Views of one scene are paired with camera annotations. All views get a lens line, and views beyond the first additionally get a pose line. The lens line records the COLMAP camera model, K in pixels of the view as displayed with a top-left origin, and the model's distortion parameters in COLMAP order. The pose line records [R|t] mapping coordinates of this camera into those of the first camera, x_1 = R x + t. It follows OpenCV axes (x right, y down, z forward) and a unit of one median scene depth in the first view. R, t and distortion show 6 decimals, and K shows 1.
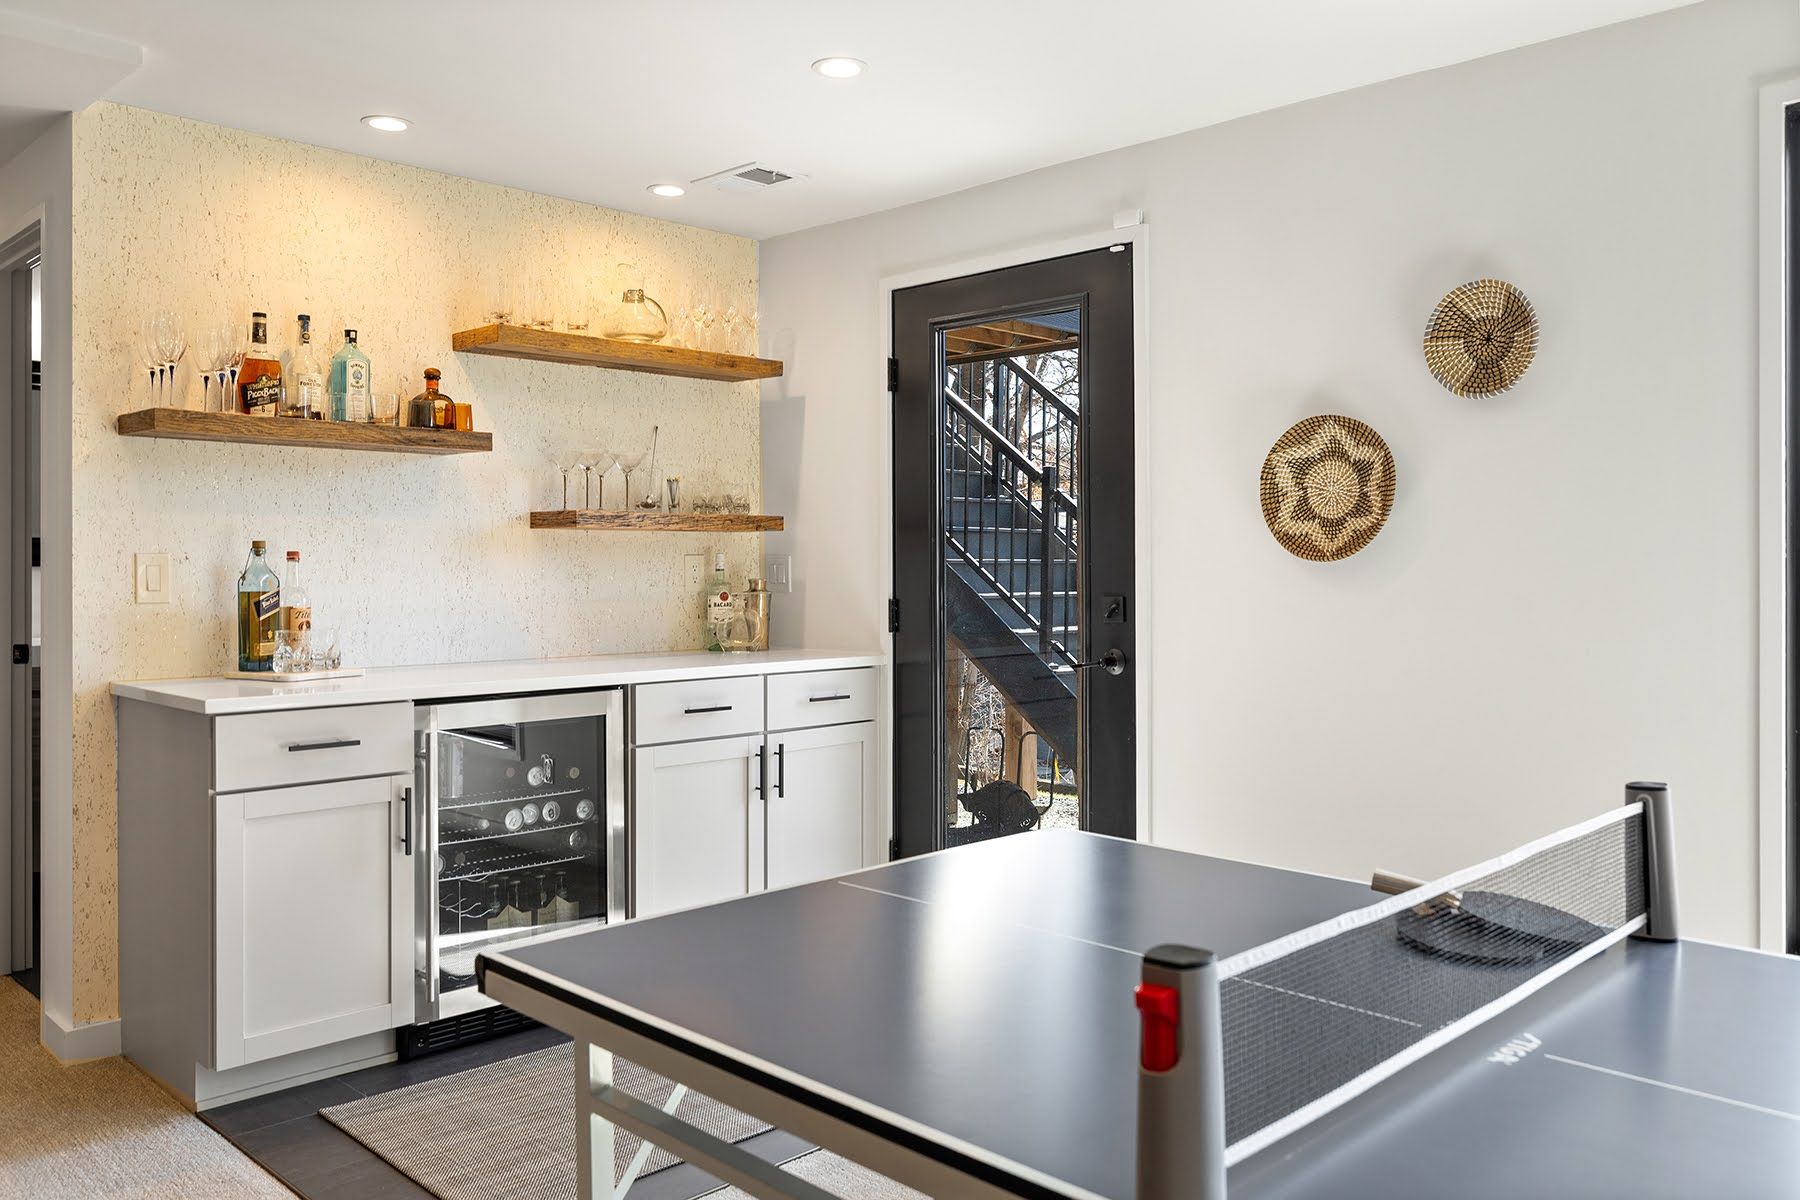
lens RADIAL K [[1388.3, 0, 900.1], [0, 1388.3, 588.7], [0, 0, 1]] dist [0.013903, 0.001075]
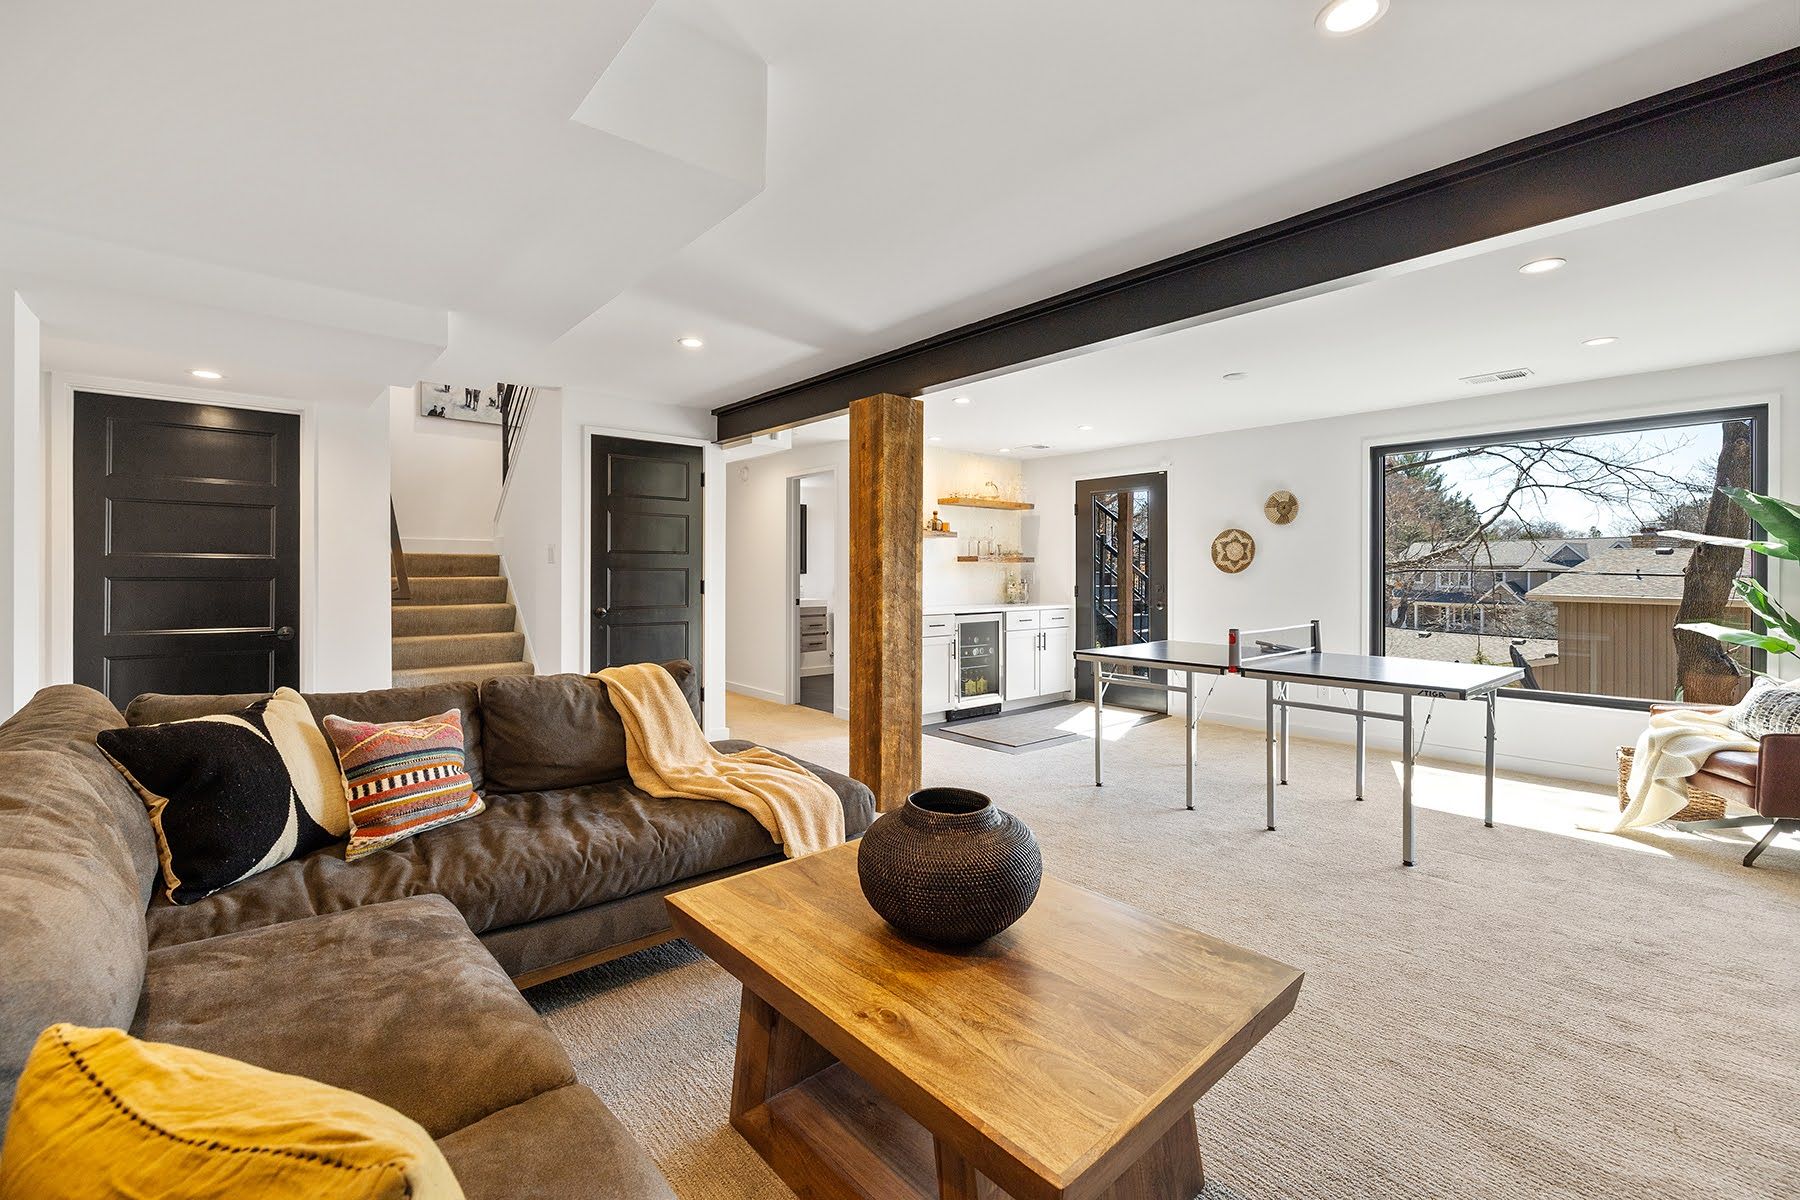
lens RADIAL K [[772.1, 0, 891.4], [0, 772.1, 586.4], [0, 0, 1]] dist [-0.000465, -0.000019]
pose [[0.997140, 0.004974, -0.075418, -0.289453], [-0.005056, 0.999987, -0.000899, 0.013001], [0.075412, 0.001278, 0.997152, -0.704897]]
